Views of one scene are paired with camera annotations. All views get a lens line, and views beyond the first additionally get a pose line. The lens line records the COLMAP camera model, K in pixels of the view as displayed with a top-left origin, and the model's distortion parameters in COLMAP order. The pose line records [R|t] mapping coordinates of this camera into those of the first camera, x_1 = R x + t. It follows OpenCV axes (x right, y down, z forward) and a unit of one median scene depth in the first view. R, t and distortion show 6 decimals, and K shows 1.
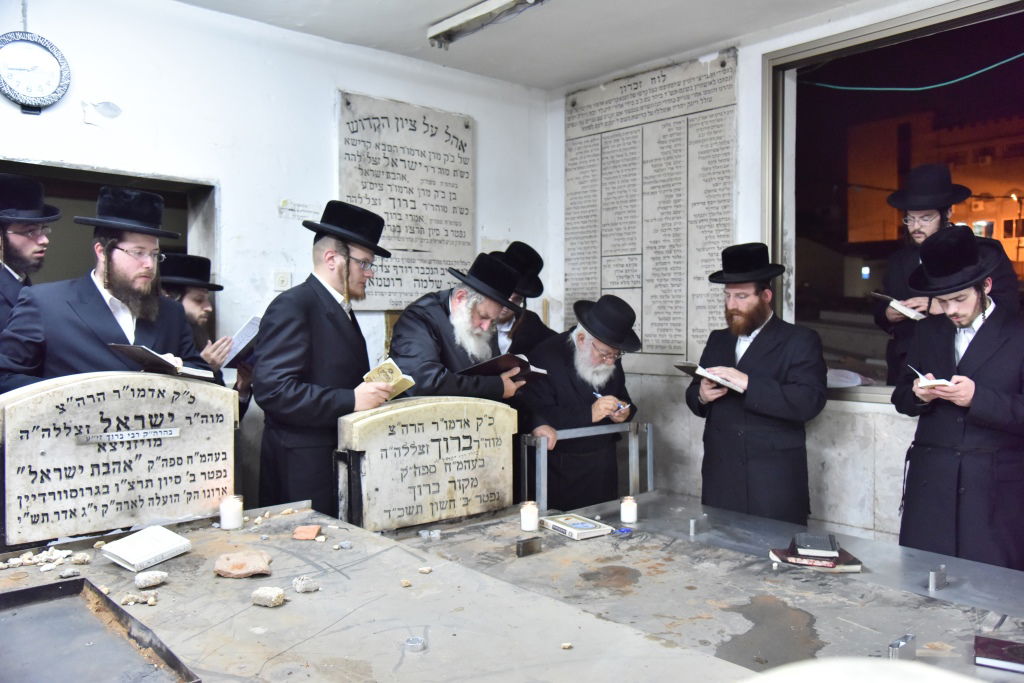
lens RADIAL K [[839.9, 0, 517.5], [0, 839.9, 341.2], [0, 0, 1]] dist [-0.041085, 0.066217]
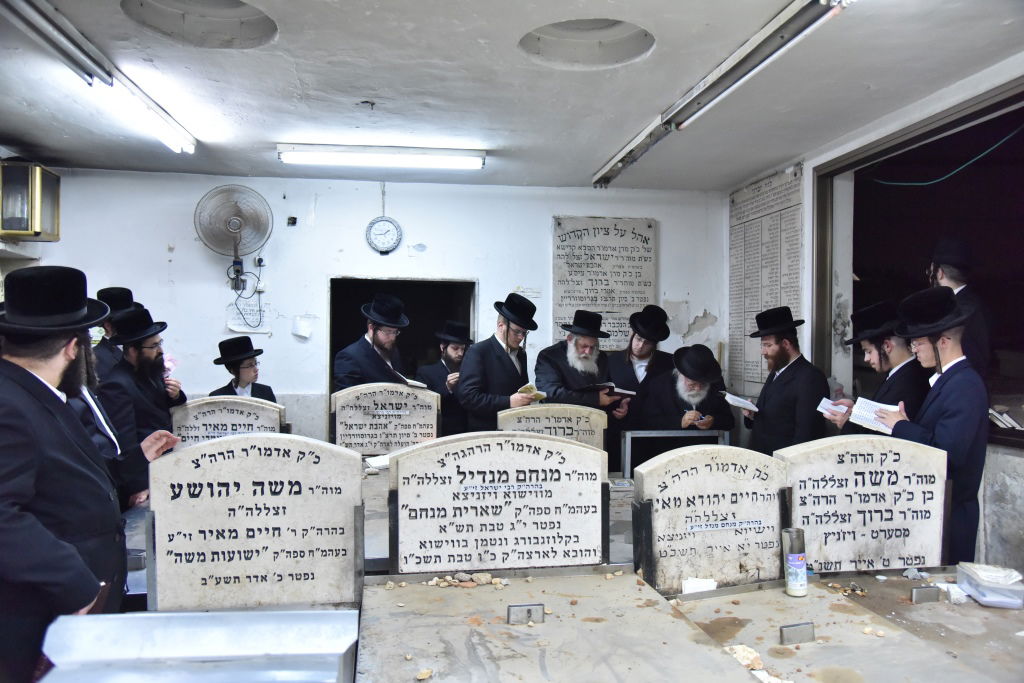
lens RADIAL K [[793.0, 0, 516.4], [0, 793.0, 340.8], [0, 0, 1]] dist [-0.070523, 0.013178]
pose [[0.835508, -0.000263, -0.549479, 0.684328], [-0.017776, 0.999464, -0.027508, -0.016102], [0.549191, 0.032750, 0.835055, -0.388144]]
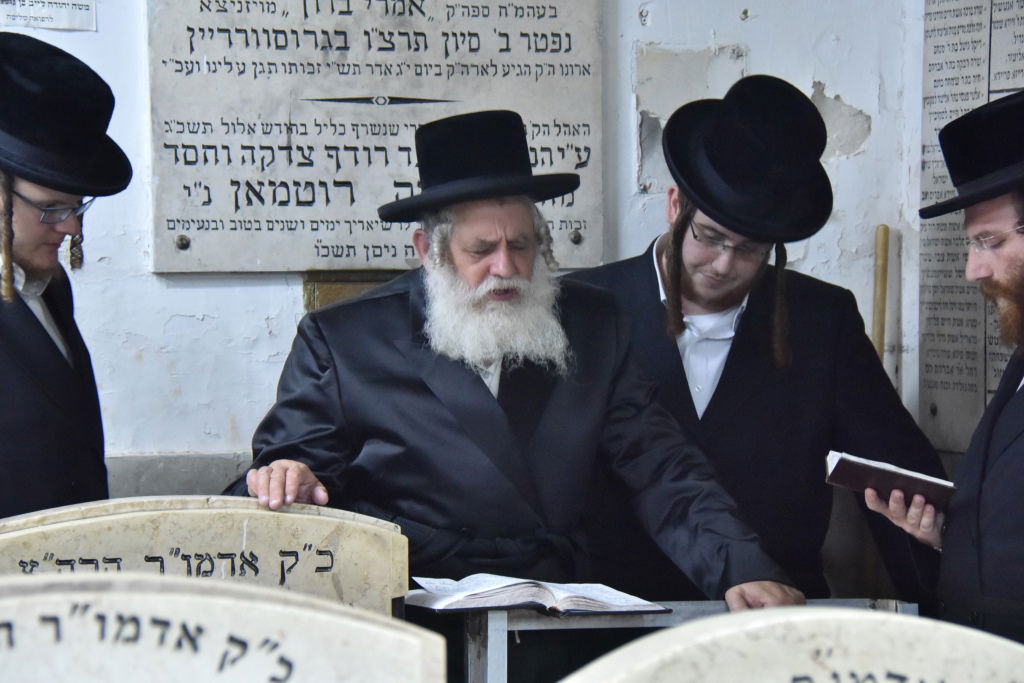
lens RADIAL K [[4125.6, 0, 516.0], [0, 4125.6, 361.5], [0, 0, 1]] dist [2.005577, 0.000000]
pose [[0.910181, 0.007043, -0.414151, 0.827405], [-0.004775, 0.999967, 0.006513, -0.012761], [0.414183, -0.003950, 0.910185, -0.728582]]
